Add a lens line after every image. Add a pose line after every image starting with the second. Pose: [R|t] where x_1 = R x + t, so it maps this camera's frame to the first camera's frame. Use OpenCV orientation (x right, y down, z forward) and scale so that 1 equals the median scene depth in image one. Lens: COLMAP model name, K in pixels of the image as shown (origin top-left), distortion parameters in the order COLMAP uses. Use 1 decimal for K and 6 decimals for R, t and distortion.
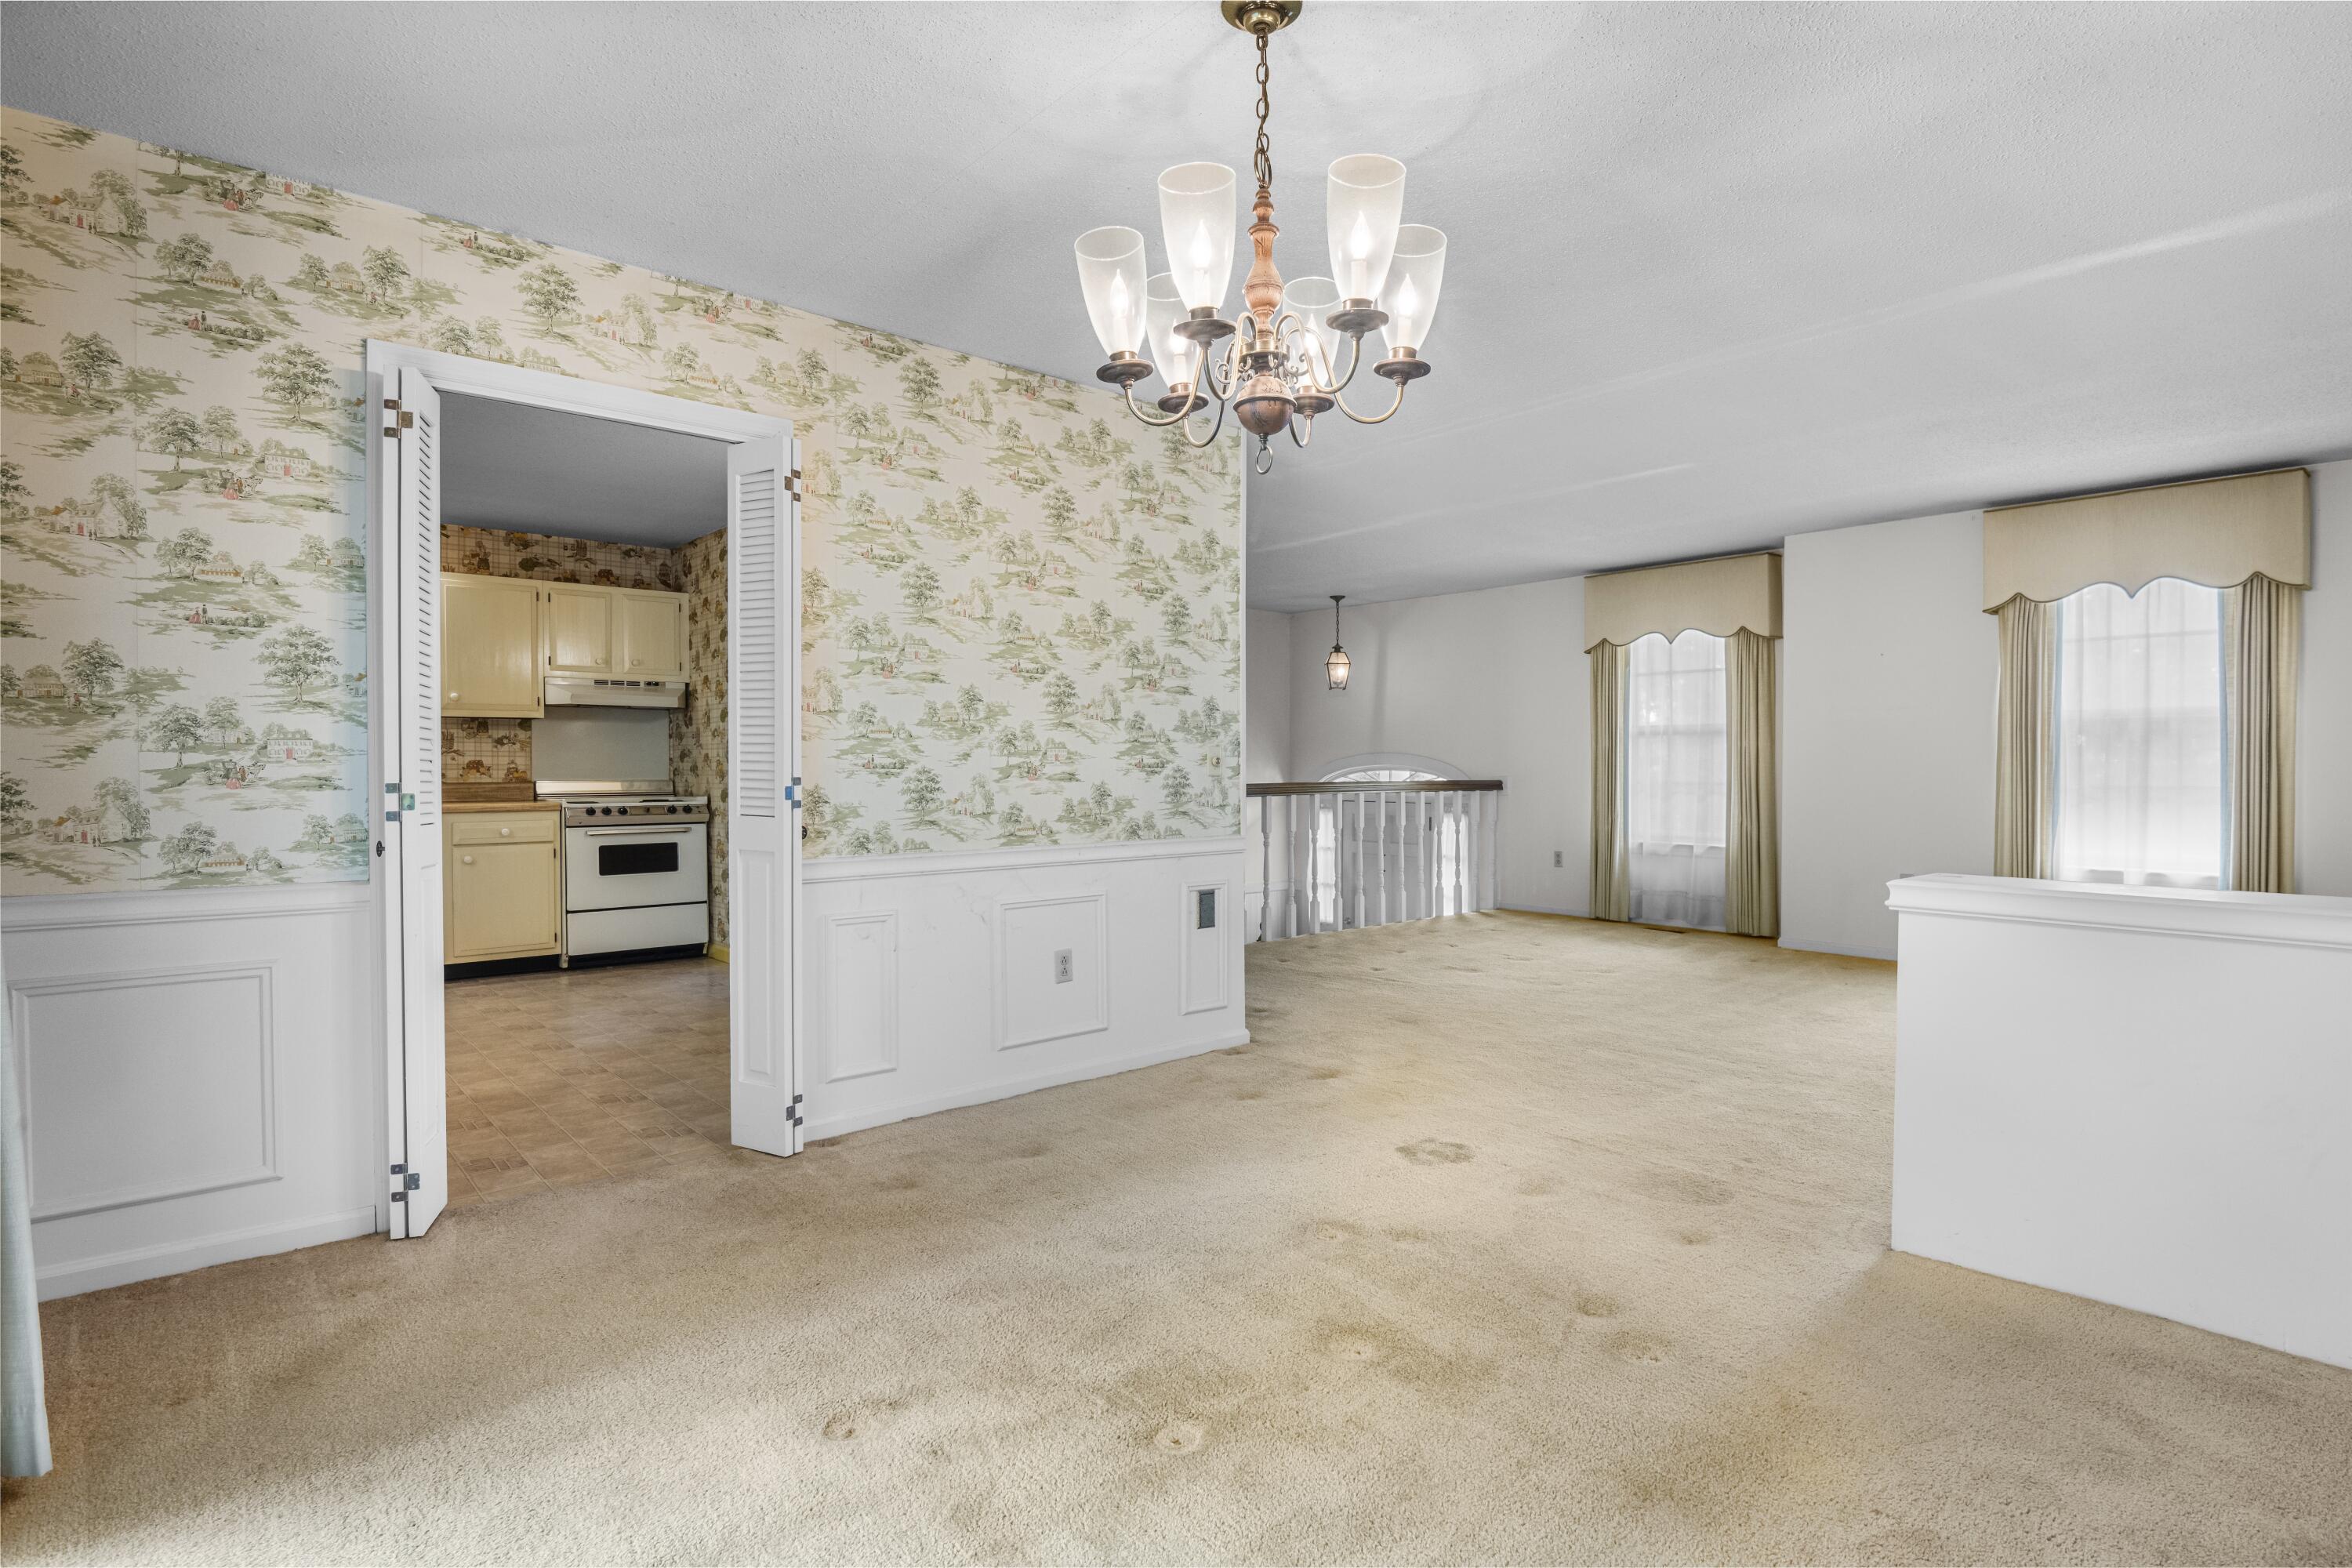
lens RADIAL K [[1248.8, 0, 1174.3], [0, 1248.8, 785.5], [0, 0, 1]] dist [-0.023774, -0.000379]
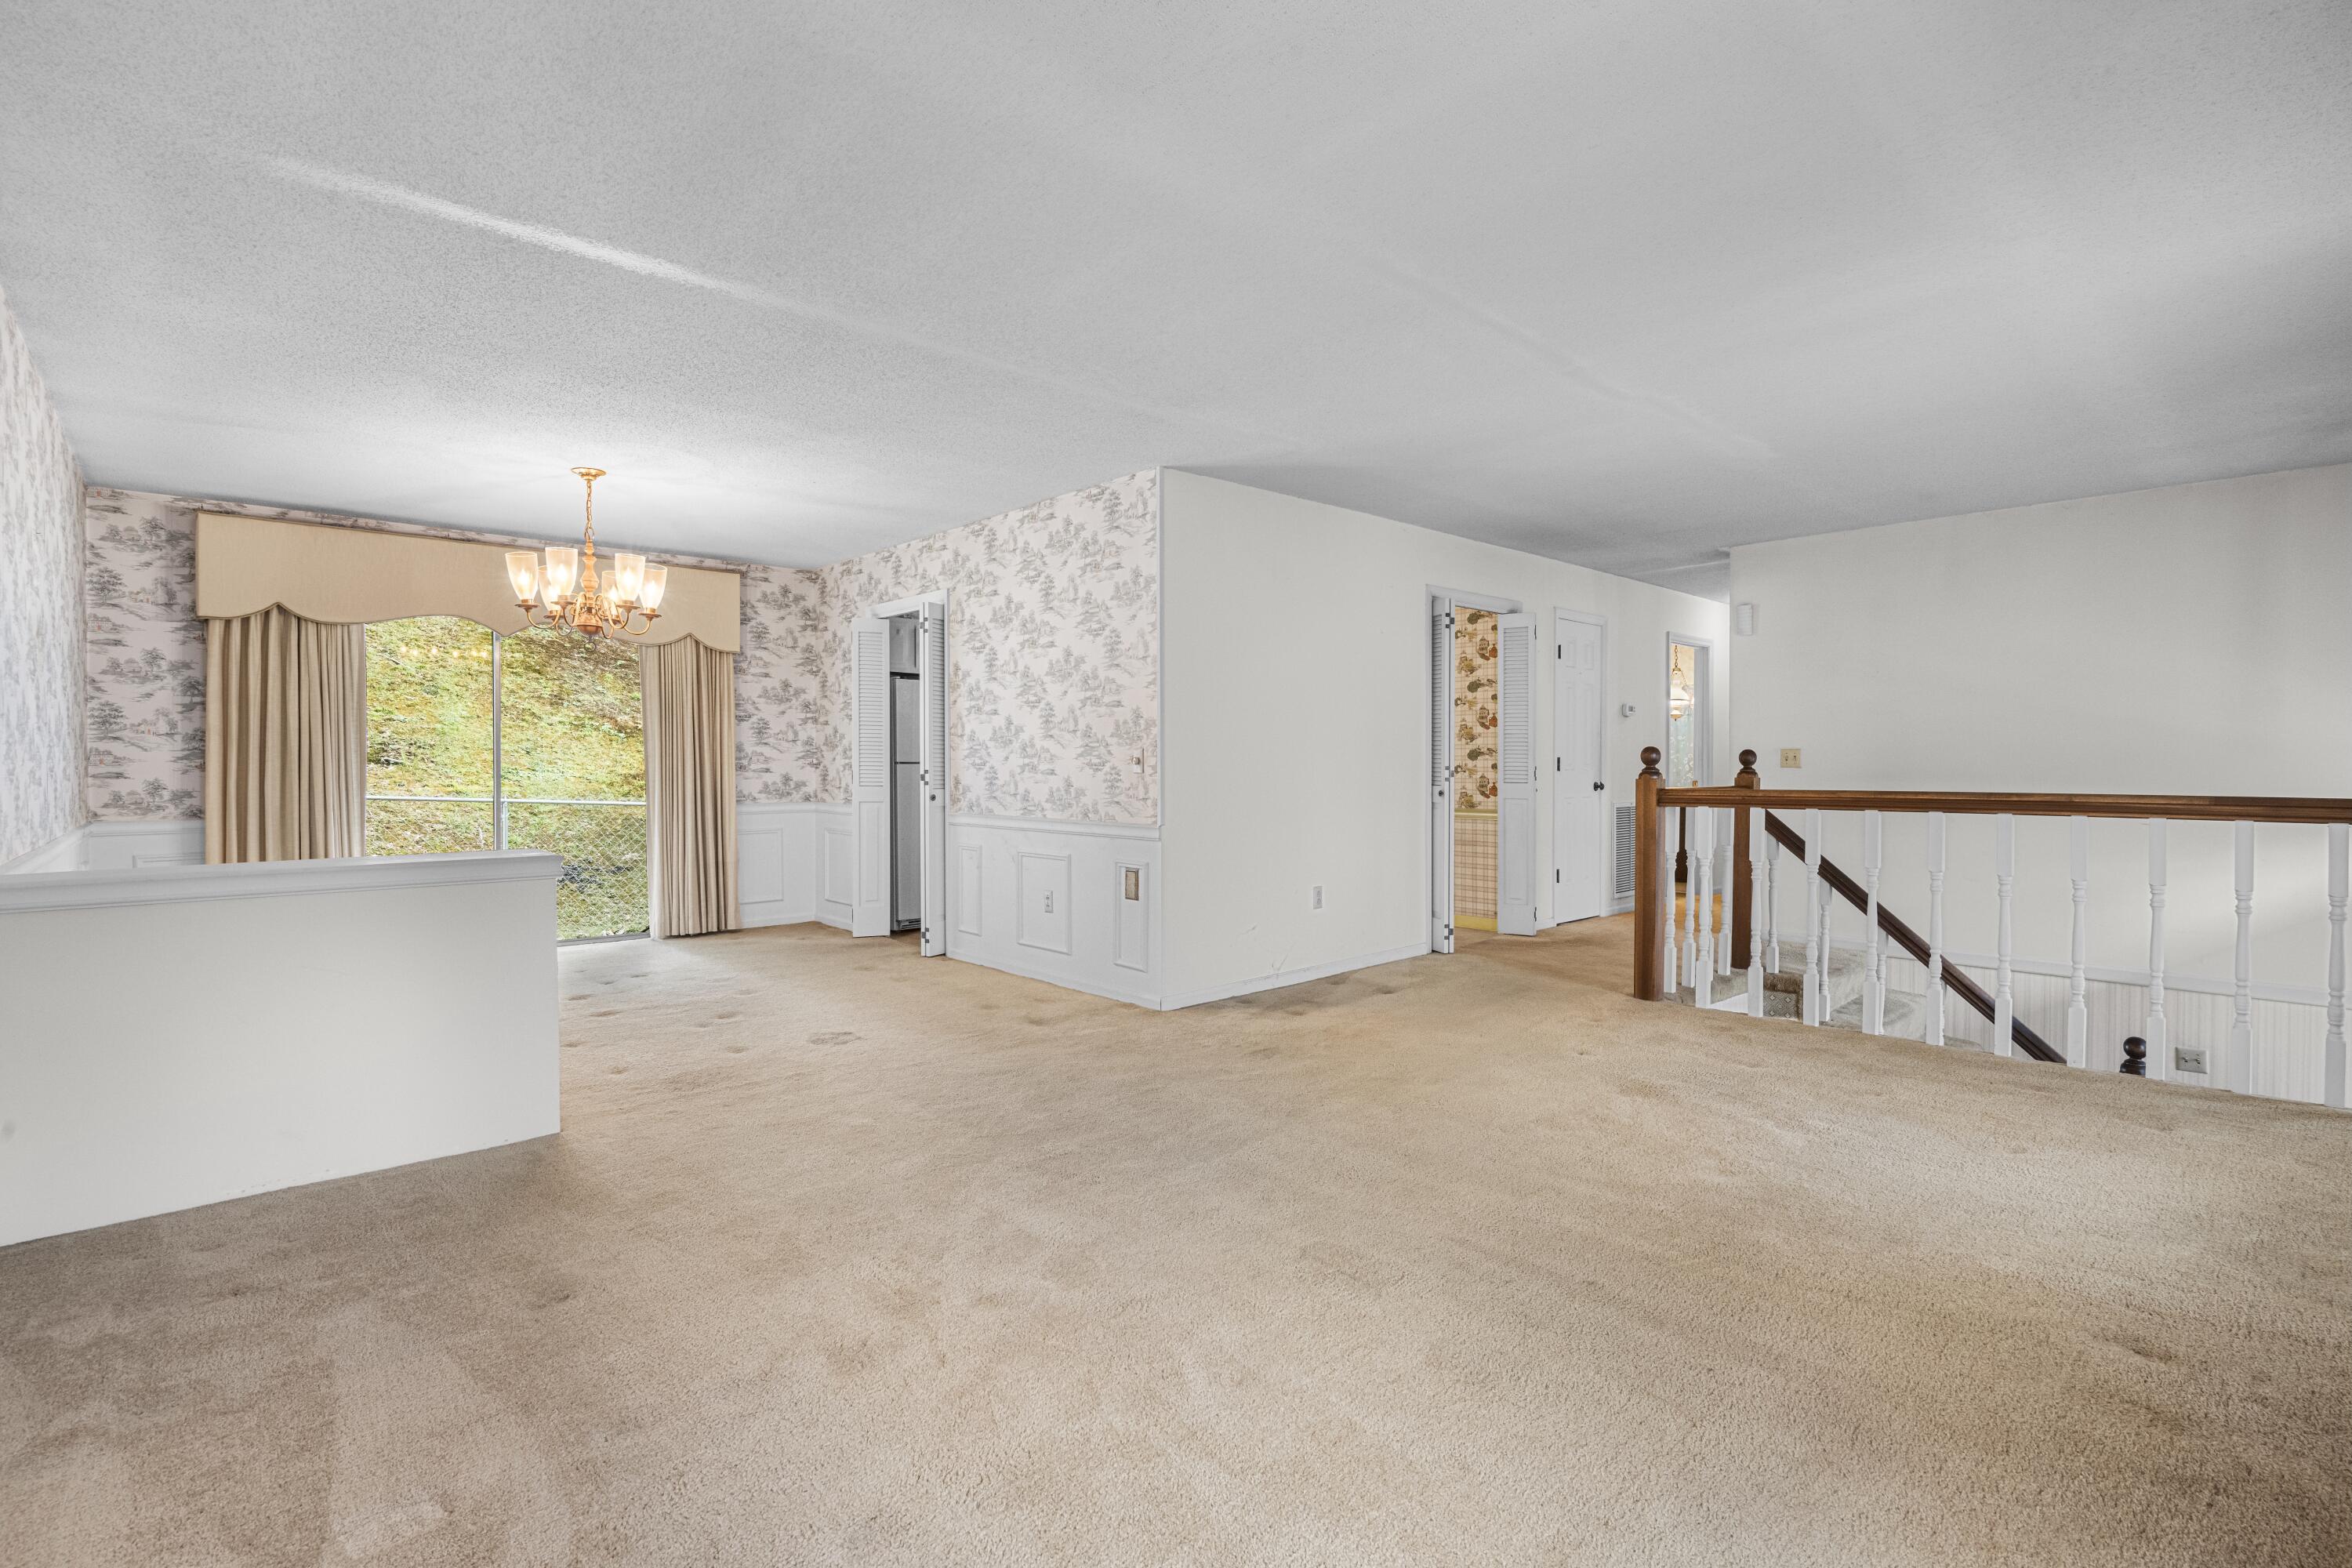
lens RADIAL K [[1088.9, 0, 1181.2], [0, 1088.9, 769.4], [0, 0, 1]] dist [0.002180, -0.000006]
pose [[-0.011714, 0.006044, -0.999913, 1.218678], [-0.015097, 0.999867, 0.006221, -0.020785], [0.999817, 0.015169, -0.011621, 1.206289]]
